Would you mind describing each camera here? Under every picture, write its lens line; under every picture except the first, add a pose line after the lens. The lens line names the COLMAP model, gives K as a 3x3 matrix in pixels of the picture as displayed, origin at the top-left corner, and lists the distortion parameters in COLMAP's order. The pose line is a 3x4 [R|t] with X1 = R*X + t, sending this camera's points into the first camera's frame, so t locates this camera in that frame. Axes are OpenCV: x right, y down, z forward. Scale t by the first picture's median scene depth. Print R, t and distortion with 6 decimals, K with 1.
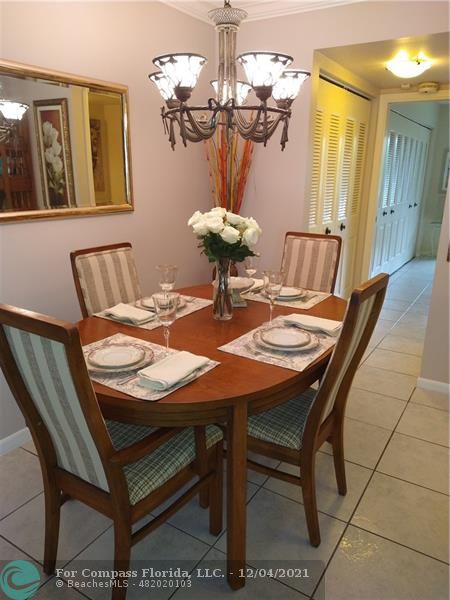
lens RADIAL K [[435.9, 0, 229.2], [0, 435.9, 299.4], [0, 0, 1]] dist [0.101963, -0.142253]
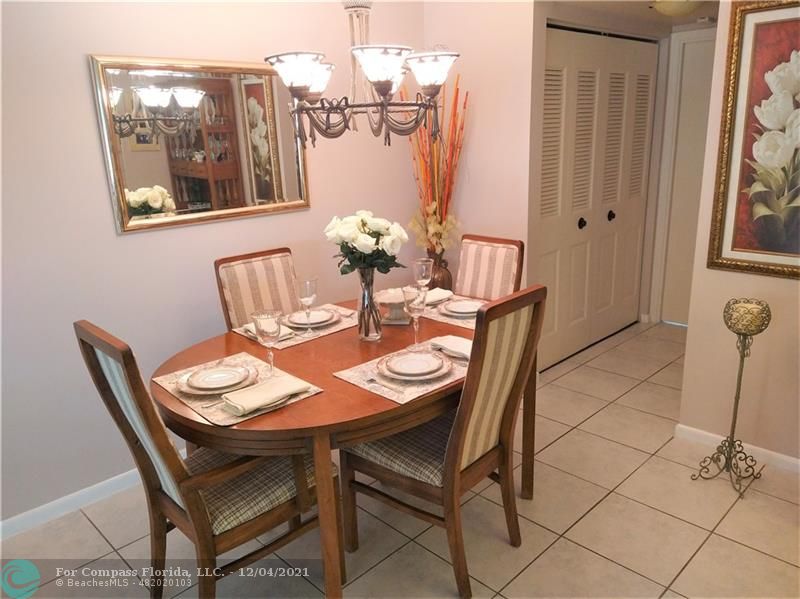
lens RADIAL K [[581.3, 0, 400.0], [0, 581.3, 299.5], [0, 0, 1]] dist [0.101963, -0.142253]
pose [[0.977342, 0.016130, -0.211050, 0.288595], [-0.017784, 0.999824, -0.005941, -0.027813], [0.210917, 0.009560, 0.977457, -0.109572]]
